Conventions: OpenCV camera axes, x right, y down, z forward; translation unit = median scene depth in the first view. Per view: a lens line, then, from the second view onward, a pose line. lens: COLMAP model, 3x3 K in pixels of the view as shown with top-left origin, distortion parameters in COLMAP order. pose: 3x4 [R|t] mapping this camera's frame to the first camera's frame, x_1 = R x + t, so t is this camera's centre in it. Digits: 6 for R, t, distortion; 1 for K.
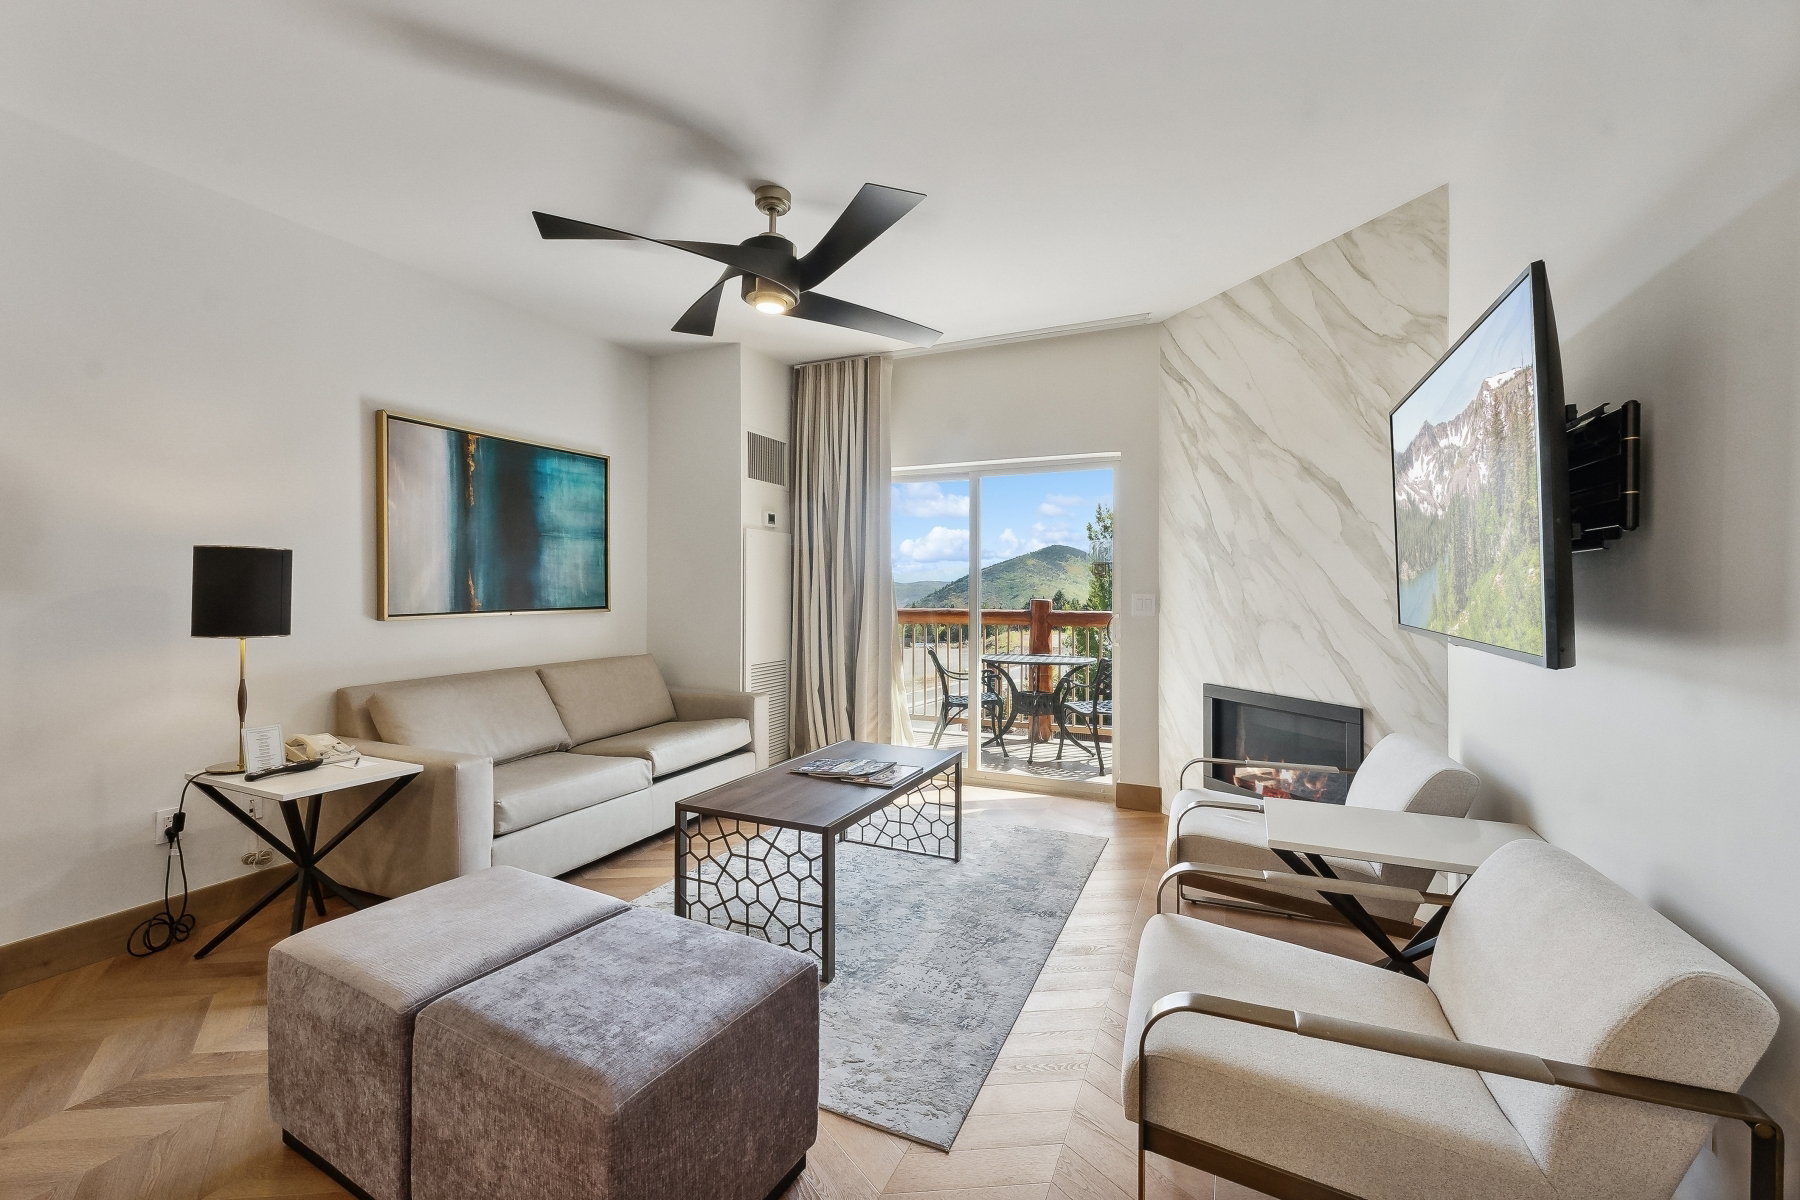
lens RADIAL K [[729.4, 0, 897.6], [0, 729.4, 588.8], [0, 0, 1]] dist [-0.001701, 0.000820]
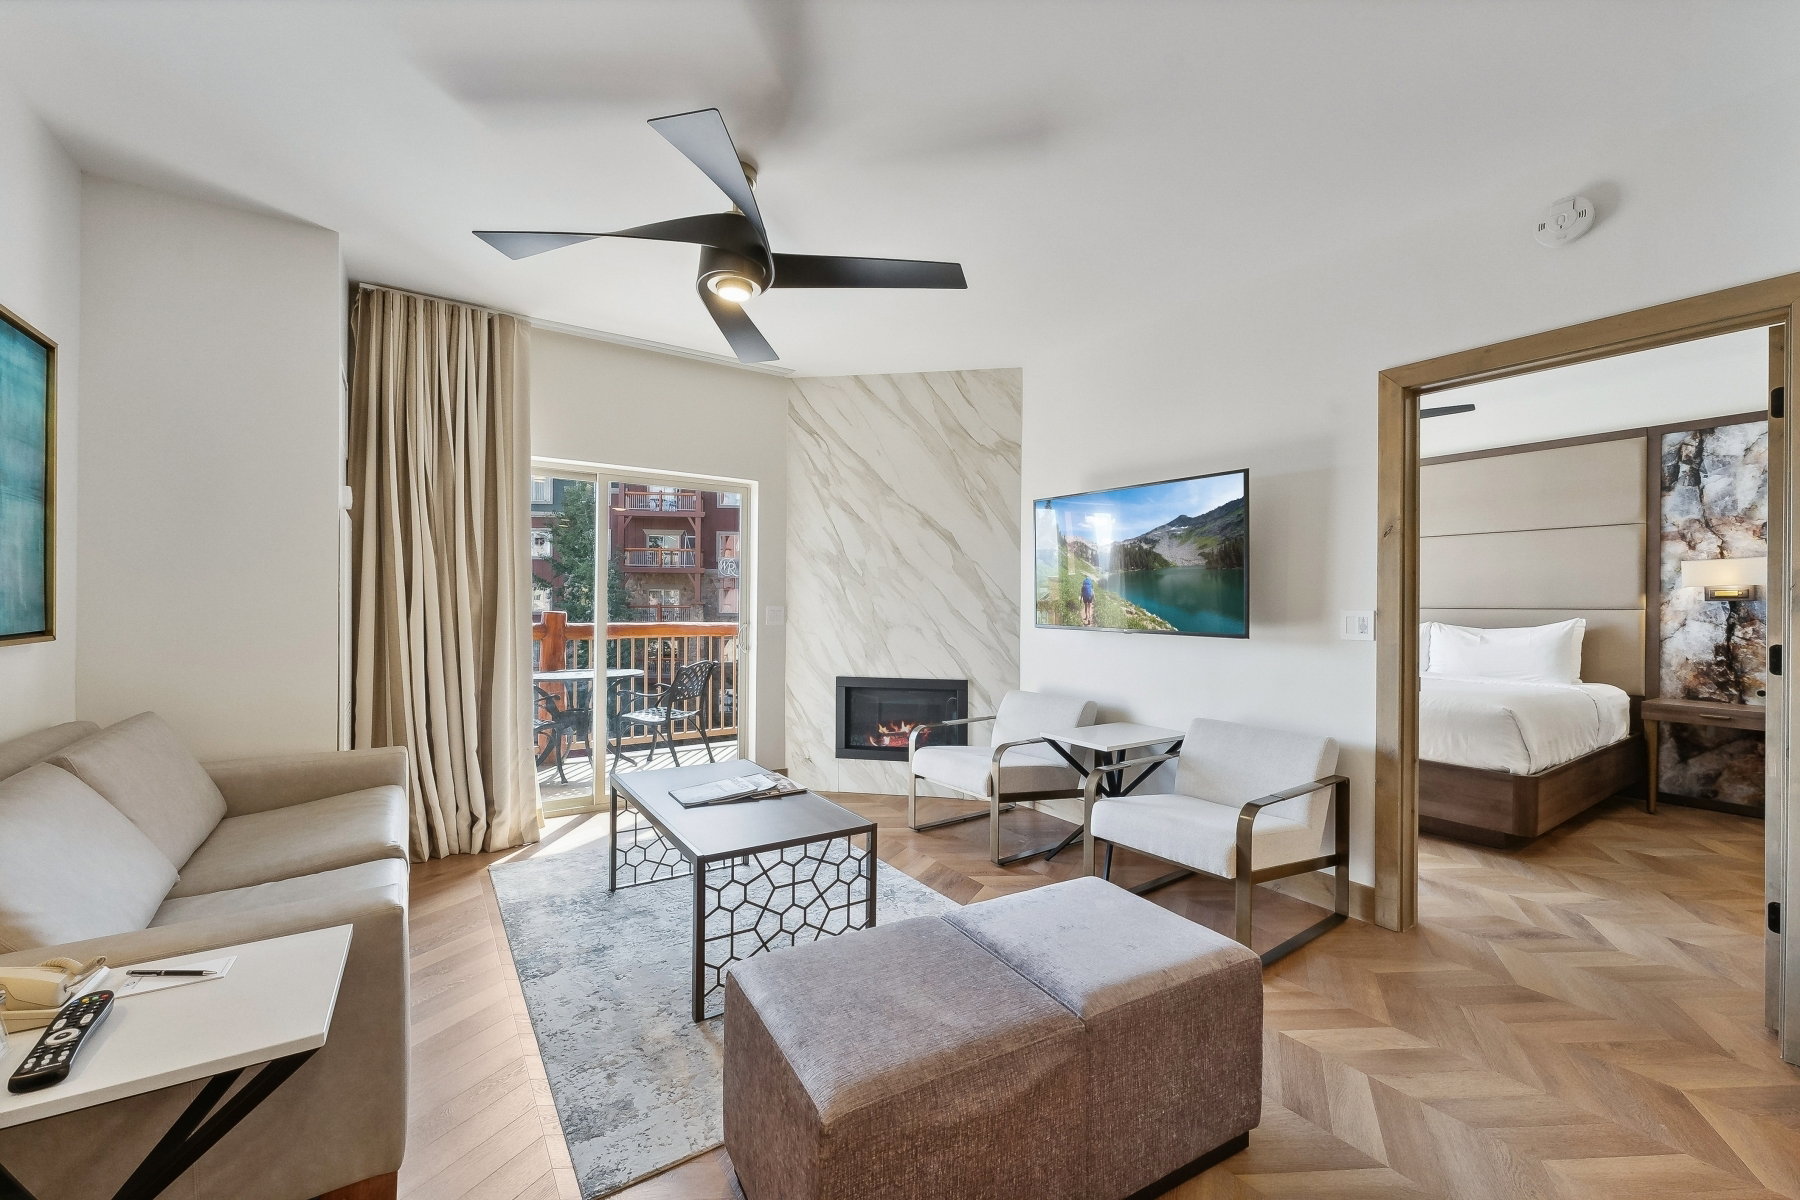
lens RADIAL K [[729.4, 0, 888.0], [0, 729.4, 602.0], [0, 0, 1]] dist [-0.001701, 0.000820]
pose [[0.524025, 0.003795, 0.851694, -0.657805], [-0.007119, 0.999975, -0.000075, -0.001077], [-0.851673, -0.006024, 0.524039, 0.273025]]
